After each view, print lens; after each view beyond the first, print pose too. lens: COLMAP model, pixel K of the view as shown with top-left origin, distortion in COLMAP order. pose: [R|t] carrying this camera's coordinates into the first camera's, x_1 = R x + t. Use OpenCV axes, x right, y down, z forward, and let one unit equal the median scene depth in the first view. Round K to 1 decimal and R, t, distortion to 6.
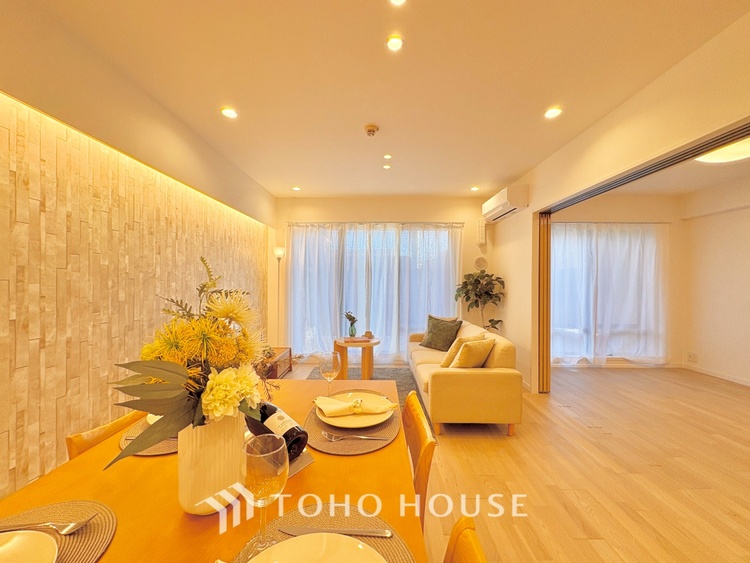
lens RADIAL K [[297.8, 0, 375.5], [0, 297.8, 282.9], [0, 0, 1]] dist [-0.000301, -0.000226]
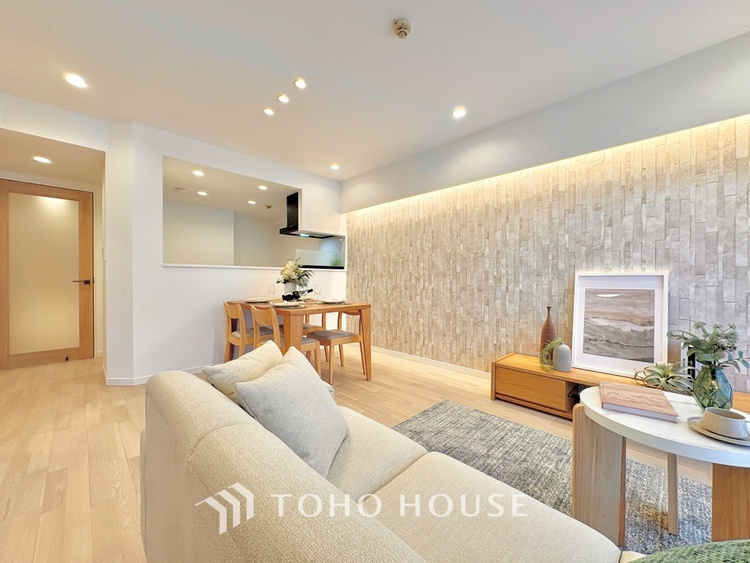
lens RADIAL K [[297.8, 0, 375.8], [0, 297.8, 282.2], [0, 0, 1]] dist [-0.000301, -0.000226]
pose [[-0.702420, -0.003447, -0.711754, 0.384981], [-0.011277, 0.999917, 0.006287, 0.064975], [0.711673, 0.012443, -0.702400, 1.054100]]
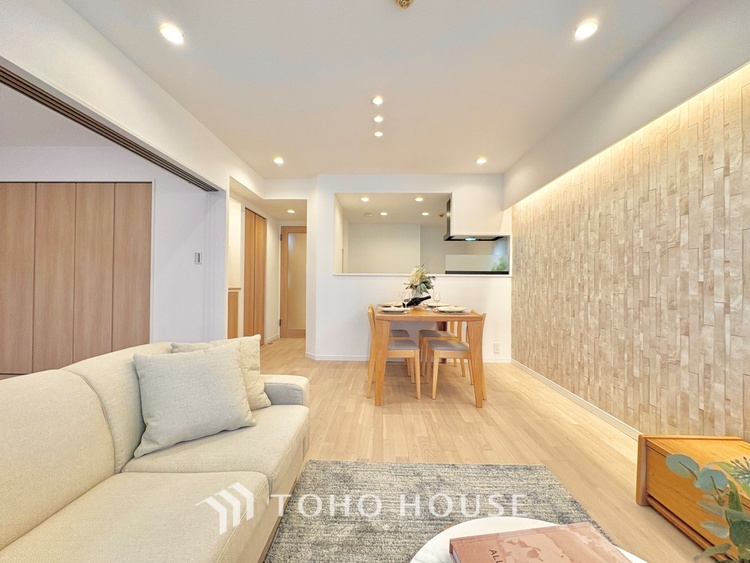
lens RADIAL K [[297.8, 0, 375.4], [0, 297.8, 282.5], [0, 0, 1]] dist [-0.000301, -0.000226]
pose [[-0.999761, -0.014700, 0.016211, 0.019387], [-0.014716, 0.999891, -0.000878, 0.056729], [-0.016197, -0.001116, -0.999868, 1.163867]]
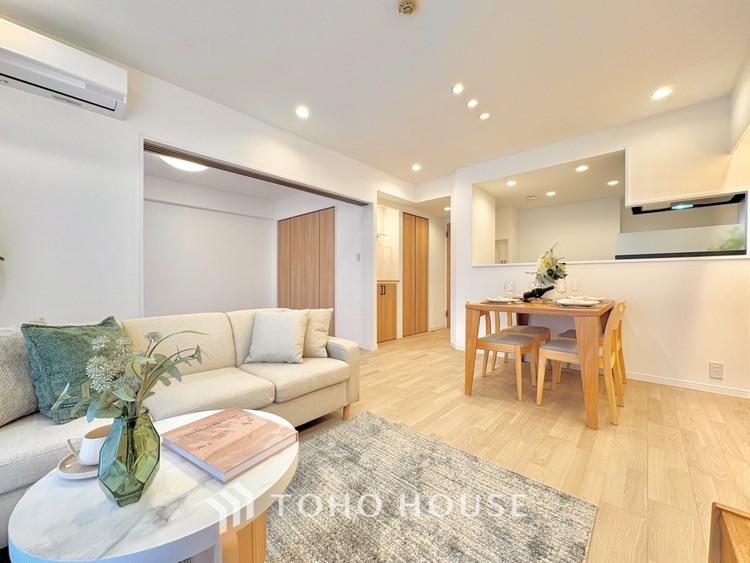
lens RADIAL K [[297.8, 0, 375.5], [0, 297.8, 282.3], [0, 0, 1]] dist [-0.000301, -0.000226]
pose [[-0.743325, -0.010854, 0.668843, -0.299076], [-0.001932, 0.999899, 0.014079, 0.074534], [-0.668928, 0.009173, -0.743271, 1.119978]]
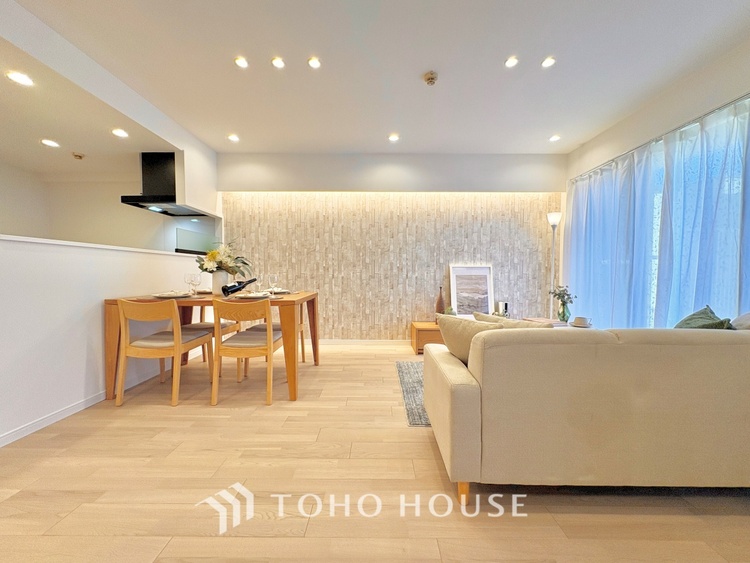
lens RADIAL K [[297.8, 0, 375.9], [0, 297.8, 281.4], [0, 0, 1]] dist [-0.000301, -0.000226]
pose [[0.006445, 0.019708, -0.999785, 0.682656], [-0.007979, 0.999775, 0.019657, 0.084010], [0.999947, 0.007851, 0.006600, 0.594389]]
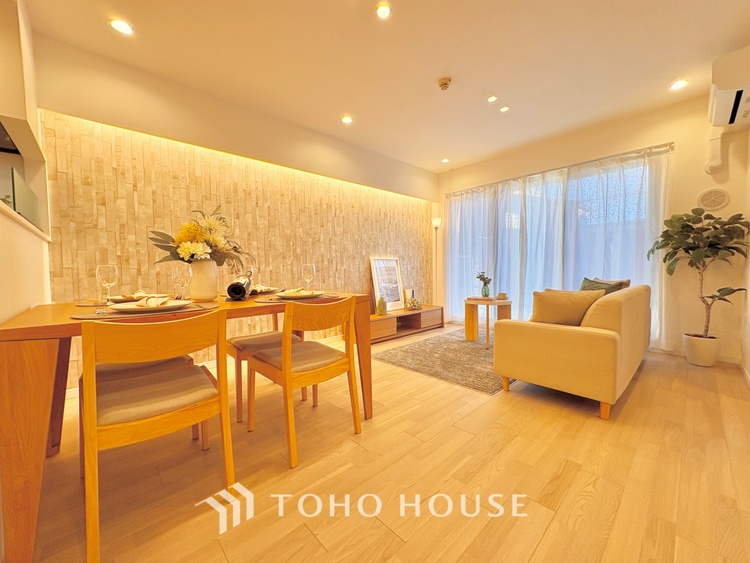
lens RADIAL K [[297.8, 0, 375.2], [0, 297.8, 282.6], [0, 0, 1]] dist [-0.000301, -0.000226]
pose [[0.689875, 0.018009, -0.723705, 0.419035], [0.015274, 0.999106, 0.039422, 0.095546], [0.723768, -0.038250, 0.688983, 0.062047]]
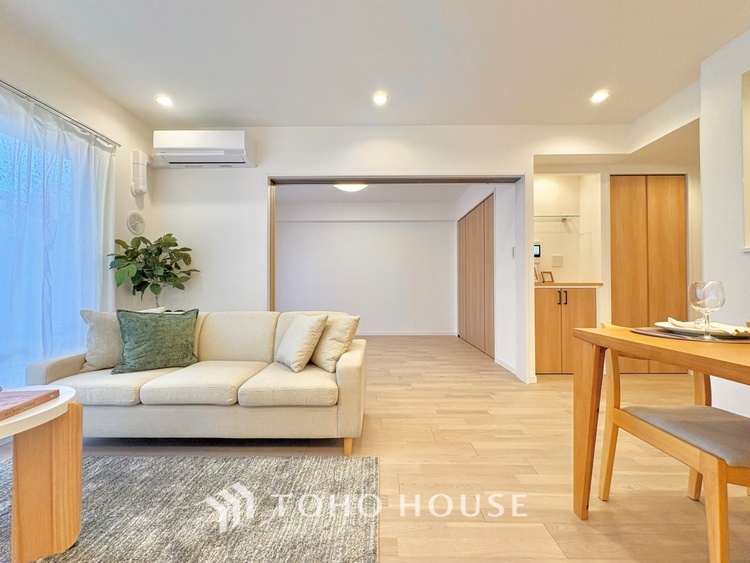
lens RADIAL K [[297.8, 0, 376.4], [0, 297.8, 282.2], [0, 0, 1]] dist [-0.000301, -0.000226]
pose [[0.002148, 0.006437, 0.999977, -0.338986], [0.007487, 0.999951, -0.006453, 0.083073], [-0.999970, 0.007500, 0.002100, 0.661822]]
